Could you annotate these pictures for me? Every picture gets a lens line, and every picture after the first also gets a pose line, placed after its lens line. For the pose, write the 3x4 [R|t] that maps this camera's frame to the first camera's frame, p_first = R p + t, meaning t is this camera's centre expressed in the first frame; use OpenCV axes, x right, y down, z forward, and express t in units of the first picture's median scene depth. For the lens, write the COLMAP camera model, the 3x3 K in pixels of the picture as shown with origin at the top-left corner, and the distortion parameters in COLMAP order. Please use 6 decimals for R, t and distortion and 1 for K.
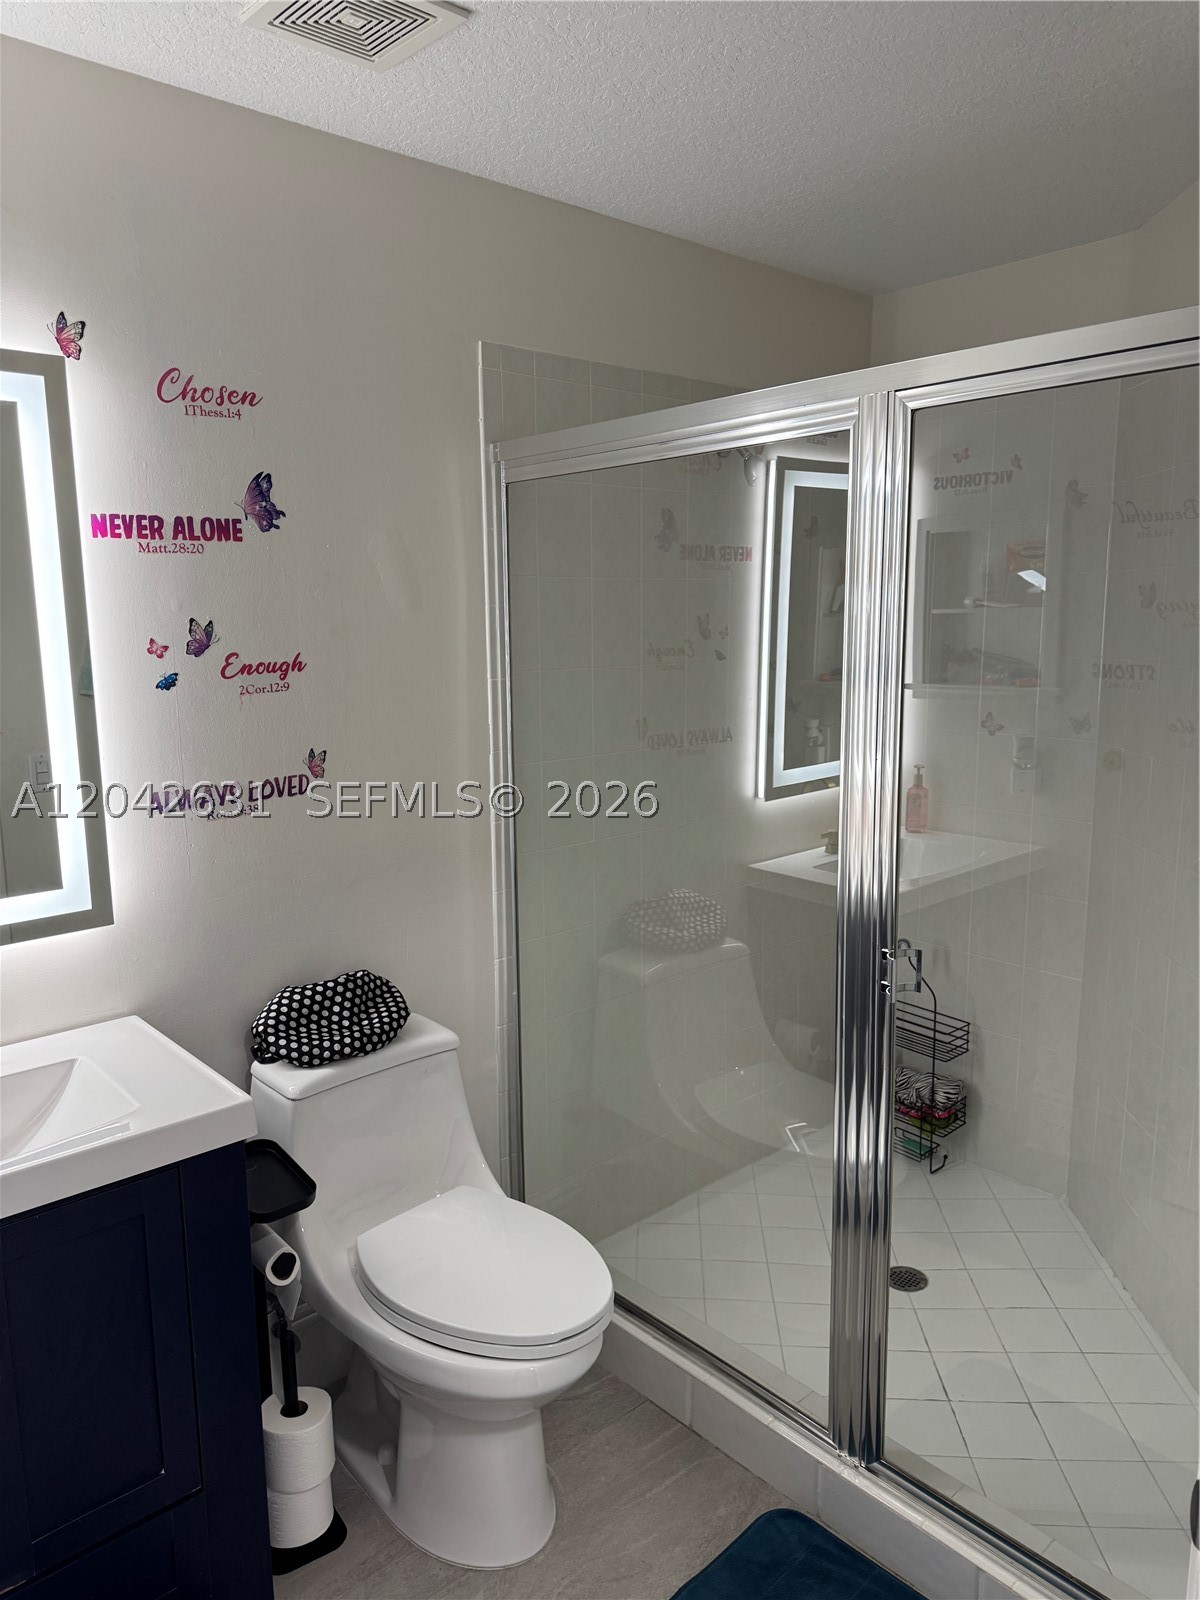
lens RADIAL K [[1144.6, 0, 597.7], [0, 1144.6, 818.1], [0, 0, 1]] dist [0.192045, -0.238797]
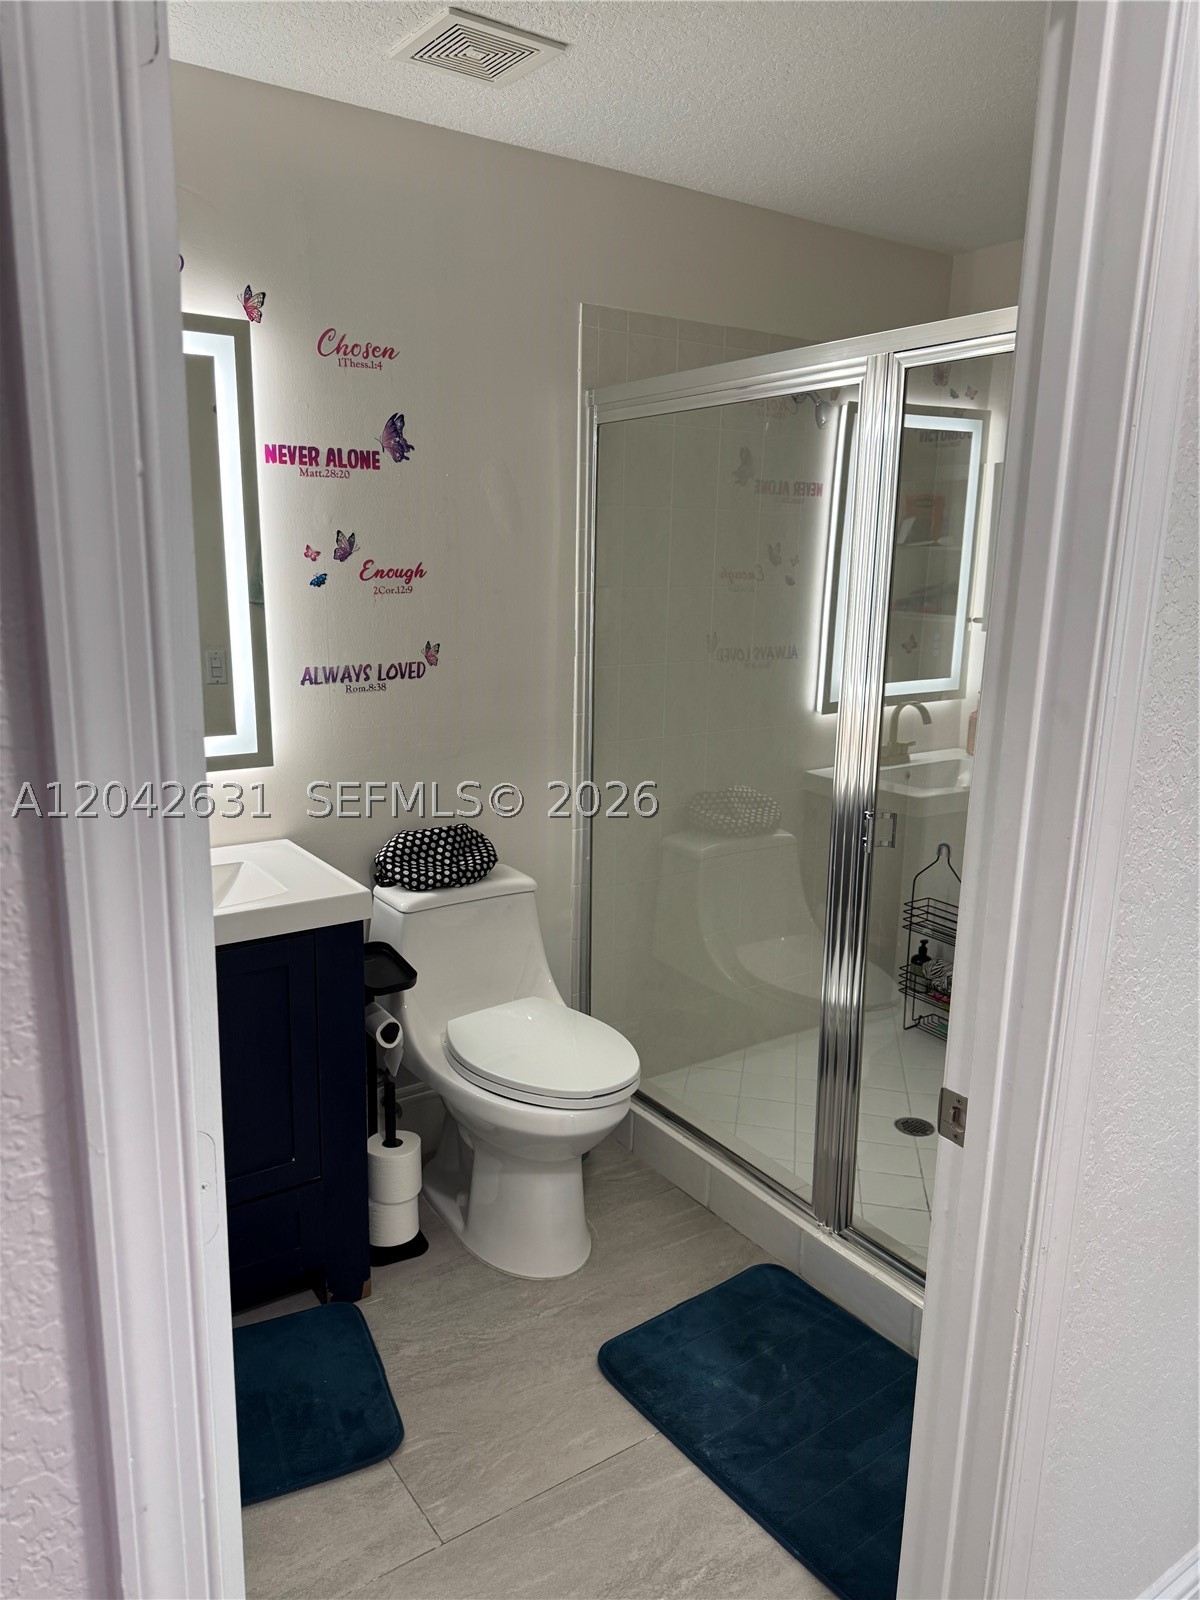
lens RADIAL K [[1123.3, 0, 600.0], [0, 1123.3, 800.0], [0, 0, 1]] dist [0.284355, -0.414205]
pose [[0.992062, 0.052964, -0.114055, 0.090215], [-0.048675, 0.998011, 0.040062, 0.055704], [0.115950, -0.034193, 0.992666, -0.211771]]
